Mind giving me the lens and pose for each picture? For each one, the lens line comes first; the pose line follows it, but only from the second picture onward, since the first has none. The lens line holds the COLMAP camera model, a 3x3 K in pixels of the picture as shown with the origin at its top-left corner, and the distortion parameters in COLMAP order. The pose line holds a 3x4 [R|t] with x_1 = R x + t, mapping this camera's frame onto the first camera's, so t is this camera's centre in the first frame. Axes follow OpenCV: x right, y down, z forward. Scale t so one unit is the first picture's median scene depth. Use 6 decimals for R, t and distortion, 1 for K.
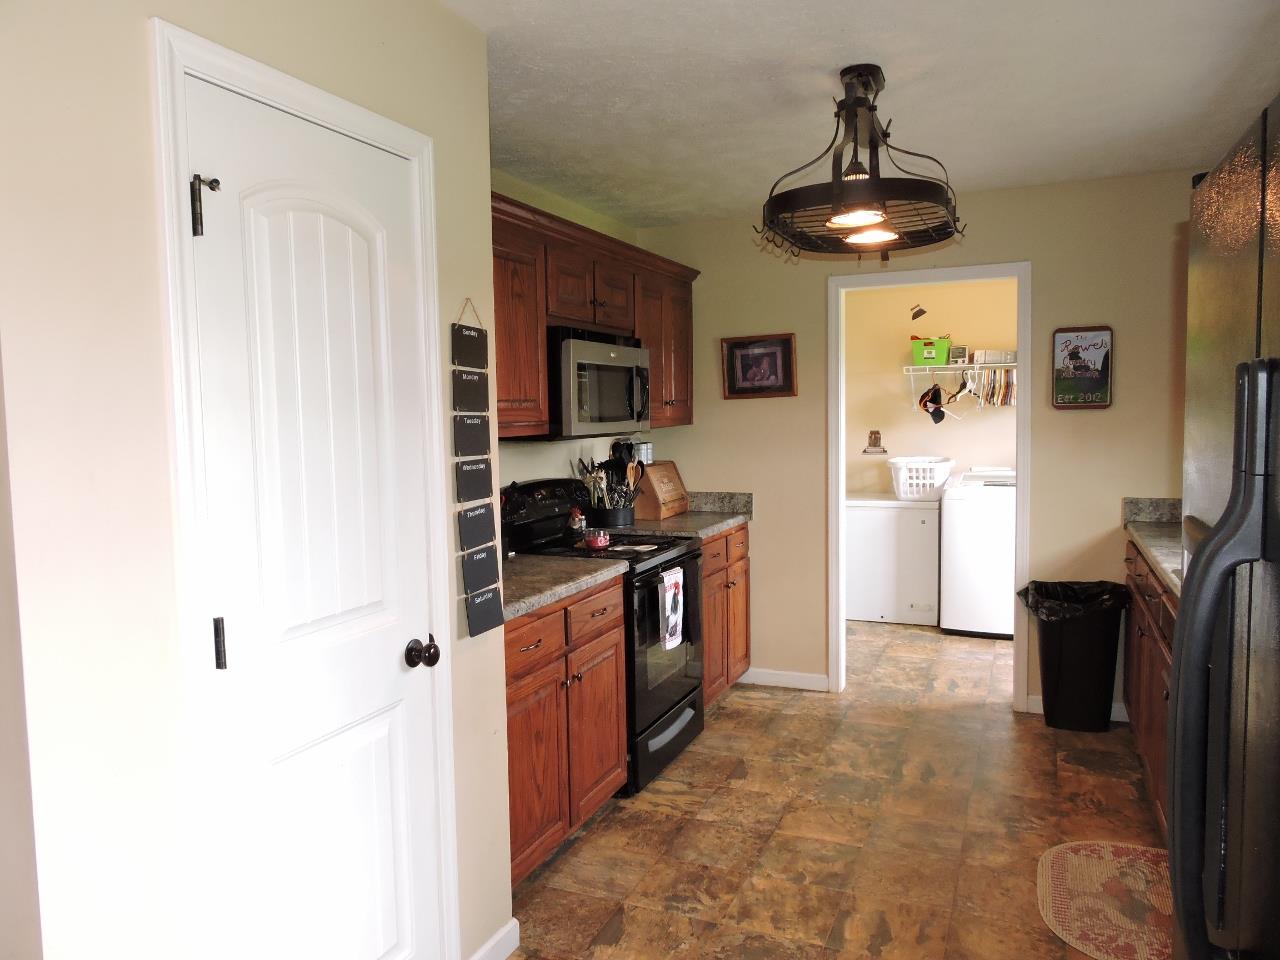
lens RADIAL K [[915.8, 0, 638.0], [0, 915.8, 484.8], [0, 0, 1]] dist [-0.000350, 0.002479]
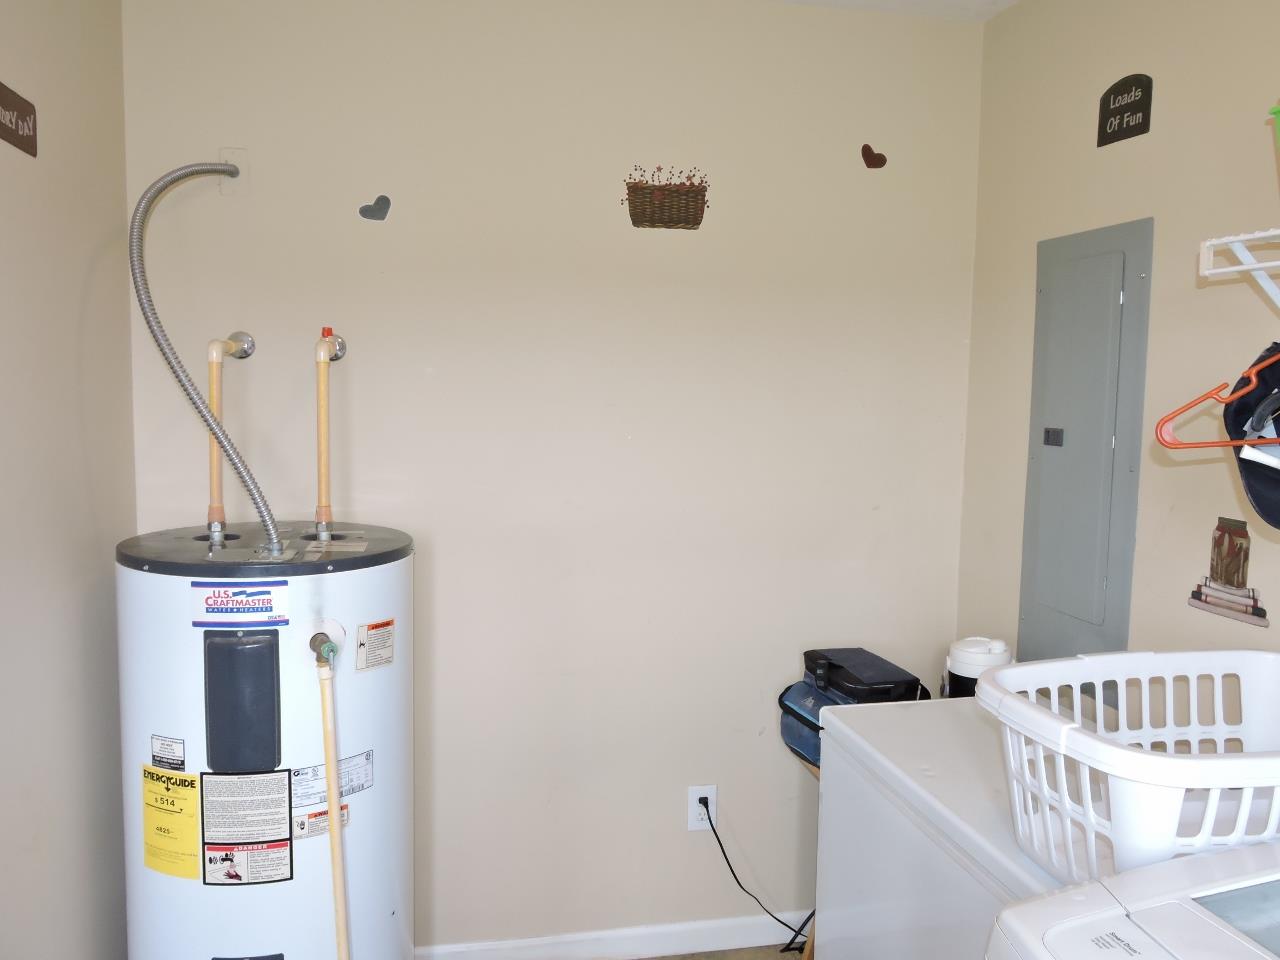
lens RADIAL K [[1012.5, 0, 642.6], [0, 1012.5, 480.8], [0, 0, 1]] dist [0.002341, -0.002047]
pose [[0.574091, 0.099230, -0.812757, 0.536238], [-0.081870, 0.994611, 0.063604, -0.102205], [0.814688, 0.030026, 0.579121, 0.990645]]
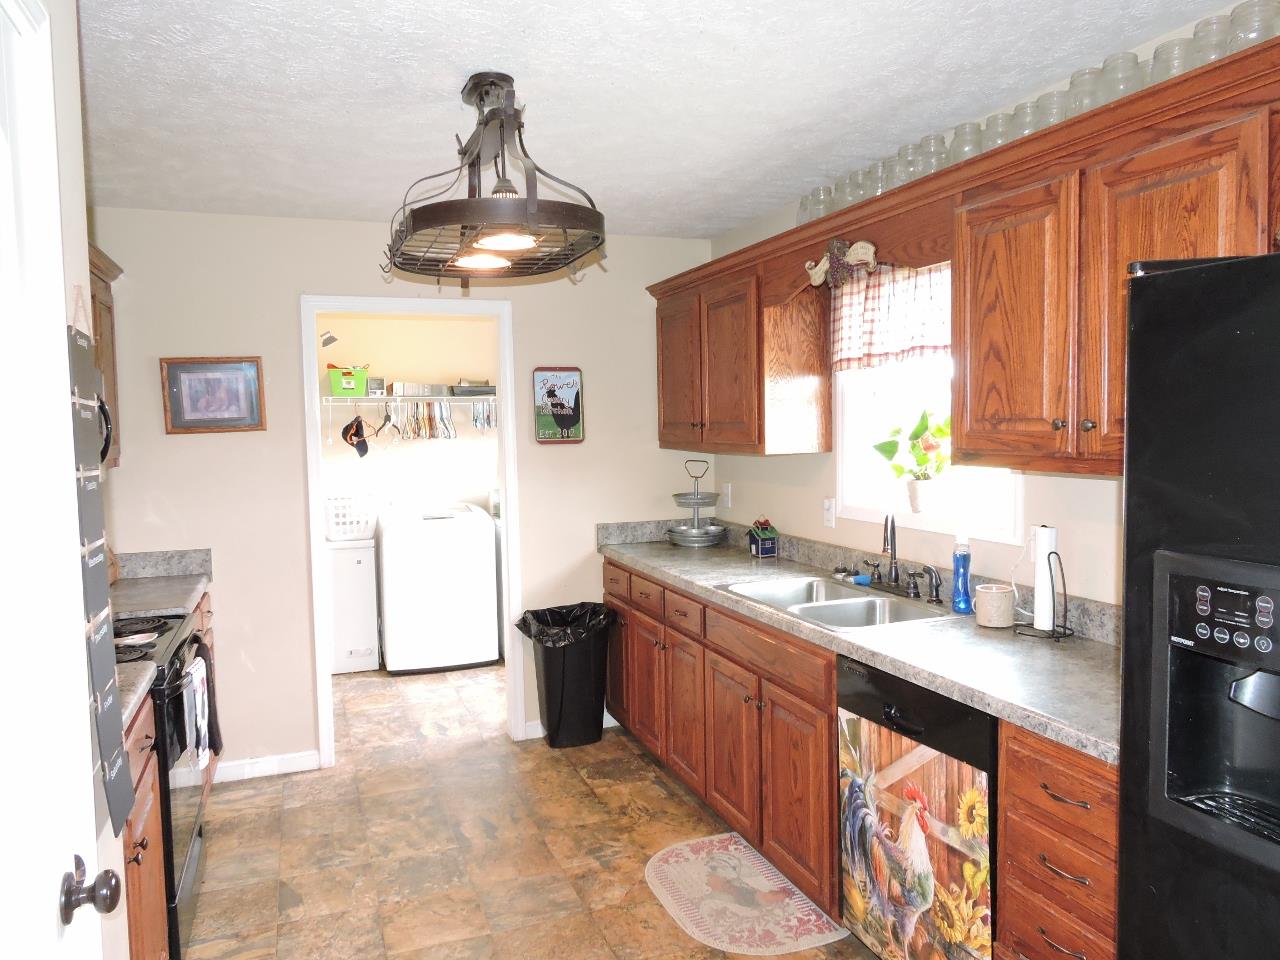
lens RADIAL K [[915.8, 0, 646.7], [0, 915.8, 485.1], [0, 0, 1]] dist [-0.000350, 0.002479]
pose [[0.719023, -0.040732, 0.693792, -0.159259], [0.060596, 0.998154, -0.004198, -0.020709], [-0.692340, 0.045059, 0.720163, 0.139779]]
